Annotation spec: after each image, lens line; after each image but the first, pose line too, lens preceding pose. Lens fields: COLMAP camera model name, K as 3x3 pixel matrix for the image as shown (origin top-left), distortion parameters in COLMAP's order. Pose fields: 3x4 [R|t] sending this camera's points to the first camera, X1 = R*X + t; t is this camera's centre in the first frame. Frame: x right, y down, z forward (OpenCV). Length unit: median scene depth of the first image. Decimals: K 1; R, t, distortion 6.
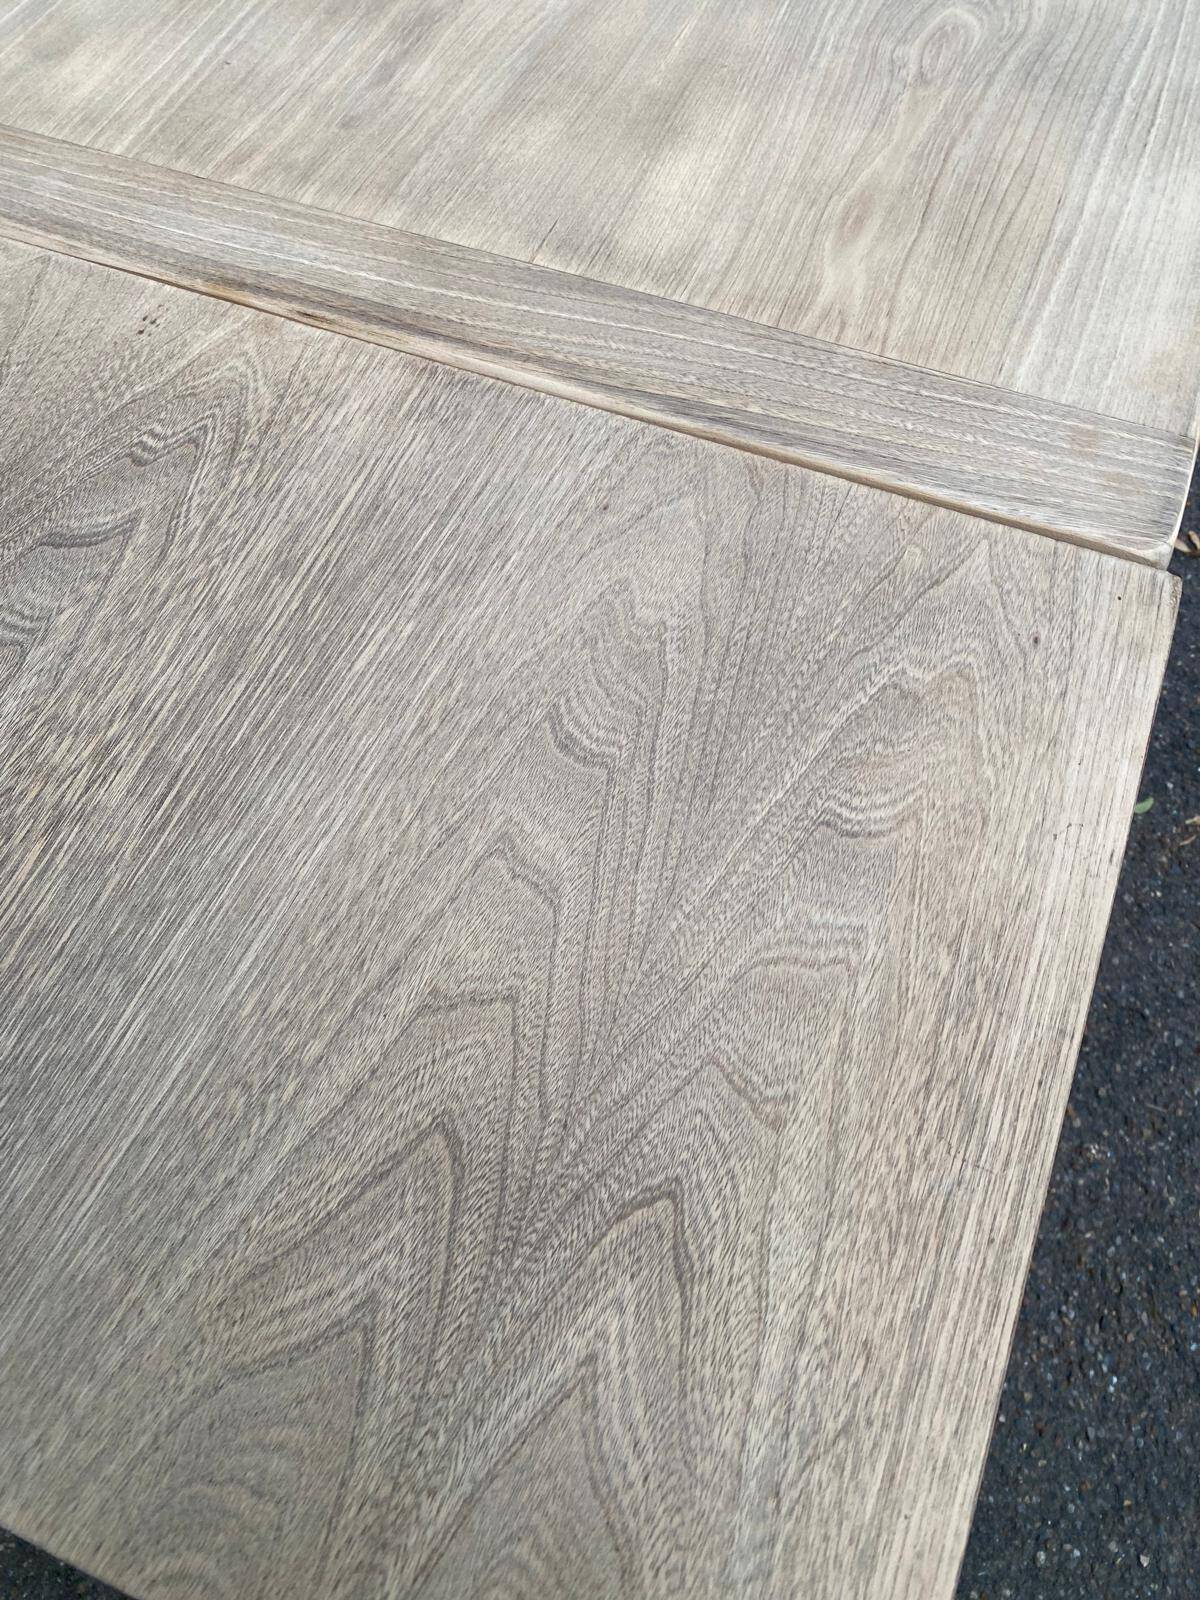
lens RADIAL K [[1221.7, 0, 597.1], [0, 1221.7, 796.1], [0, 0, 1]] dist [0.026646, -0.028216]
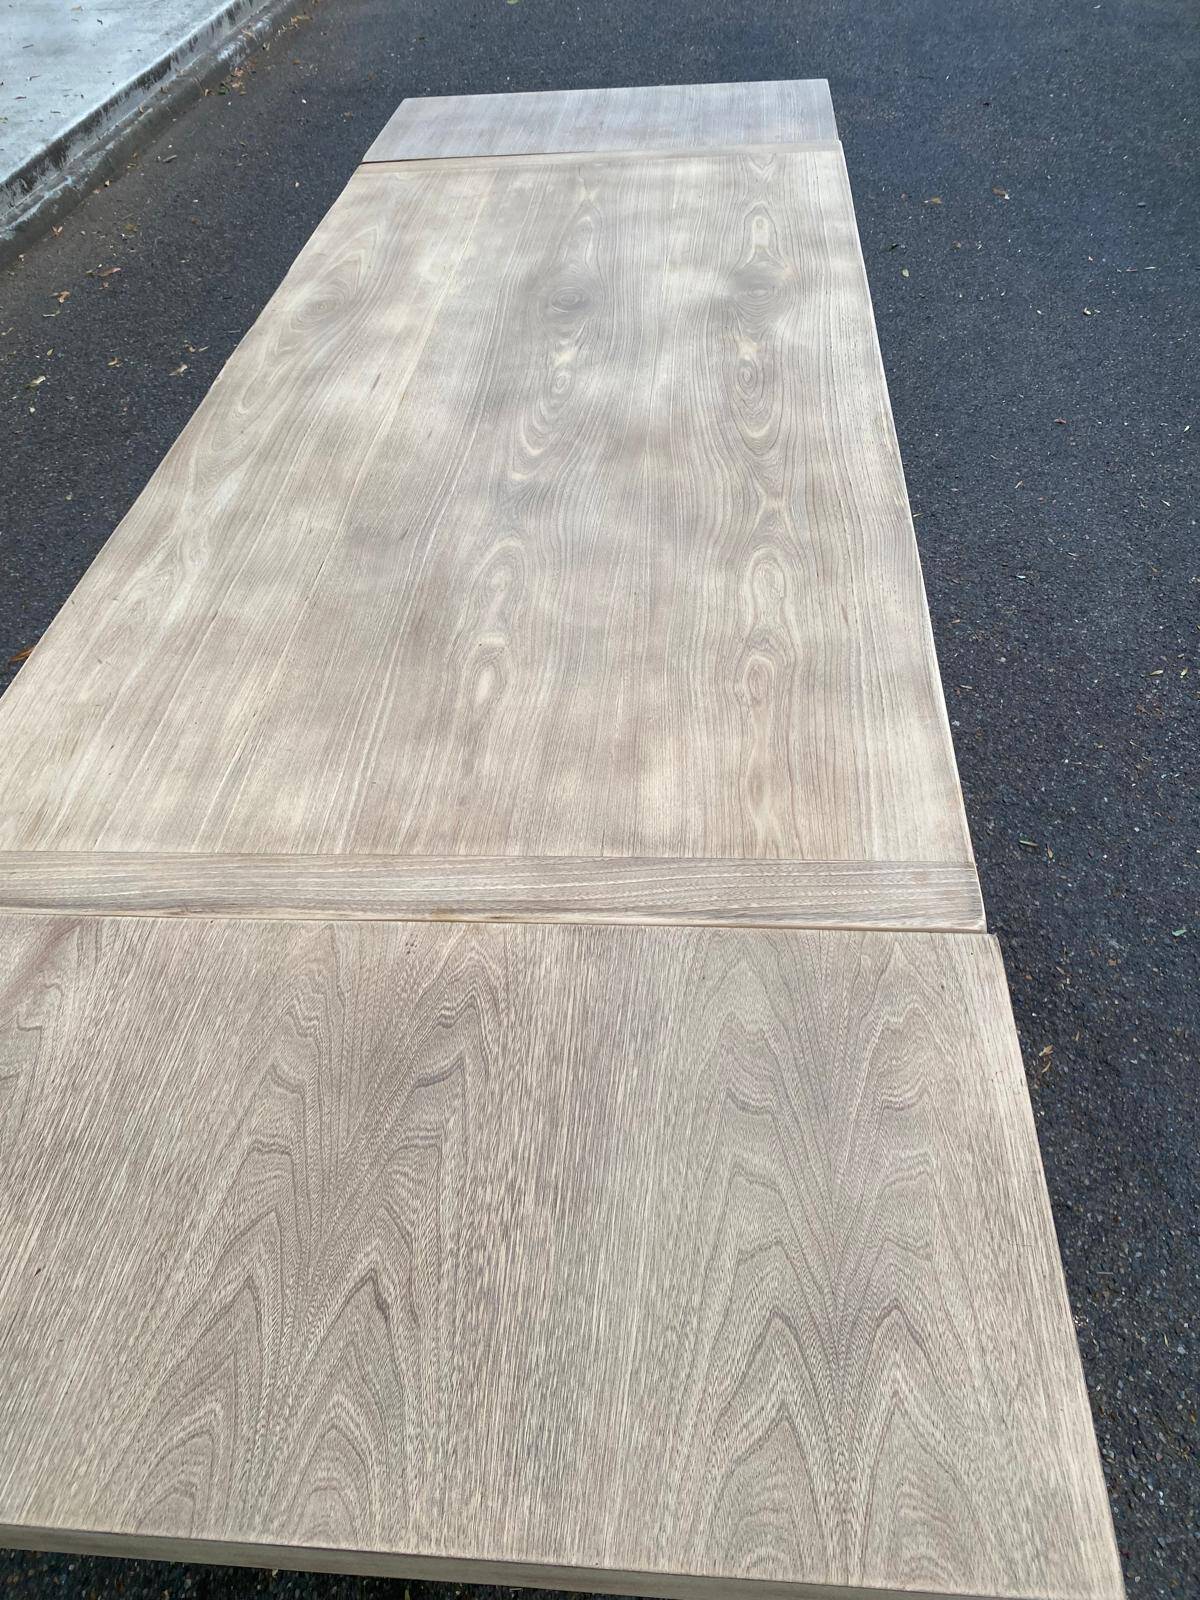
lens RADIAL K [[1221.7, 0, 606.1], [0, 1221.7, 791.4], [0, 0, 1]] dist [0.026646, -0.028216]
pose [[0.949907, -0.248228, 0.189895, -0.432173], [0.294127, 0.915463, -0.274621, -0.030178], [-0.105673, 0.316718, 0.942615, -0.860581]]
